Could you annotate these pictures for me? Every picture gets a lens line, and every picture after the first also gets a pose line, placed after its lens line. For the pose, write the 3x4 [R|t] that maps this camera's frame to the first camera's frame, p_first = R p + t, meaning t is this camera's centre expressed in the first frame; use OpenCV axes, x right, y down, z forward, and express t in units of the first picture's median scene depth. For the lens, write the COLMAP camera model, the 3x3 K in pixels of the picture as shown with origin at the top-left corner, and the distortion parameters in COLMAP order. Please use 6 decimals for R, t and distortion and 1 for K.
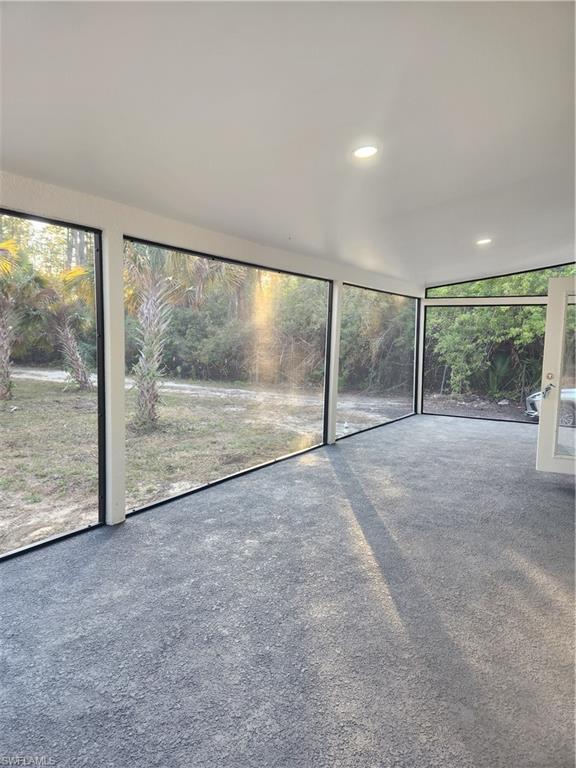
lens RADIAL K [[523.7, 0, 285.7], [0, 523.7, 384.7], [0, 0, 1]] dist [0.020145, -0.006353]
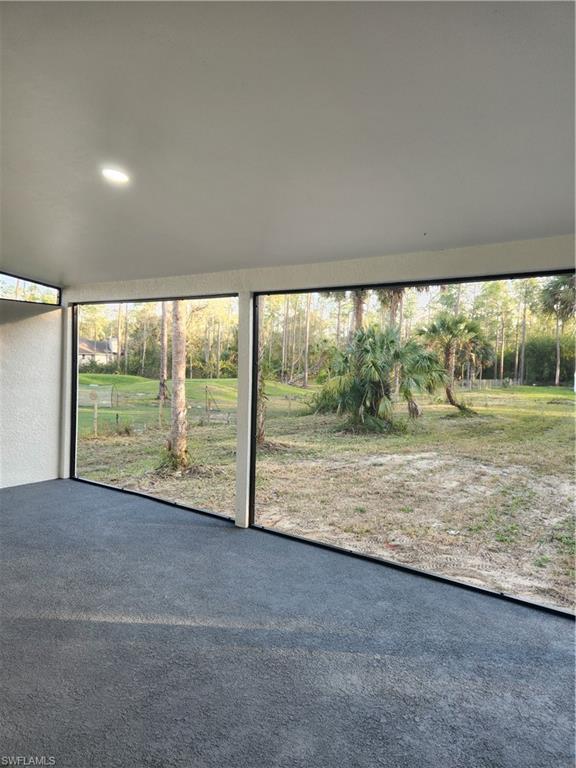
lens RADIAL K [[523.7, 0, 285.5], [0, 523.7, 382.8], [0, 0, 1]] dist [0.020145, -0.006353]
pose [[-0.049977, 0.030388, -0.998288, 0.716559], [-0.134700, 0.990200, 0.036885, -0.100689], [0.989625, 0.136313, -0.045394, 0.928076]]
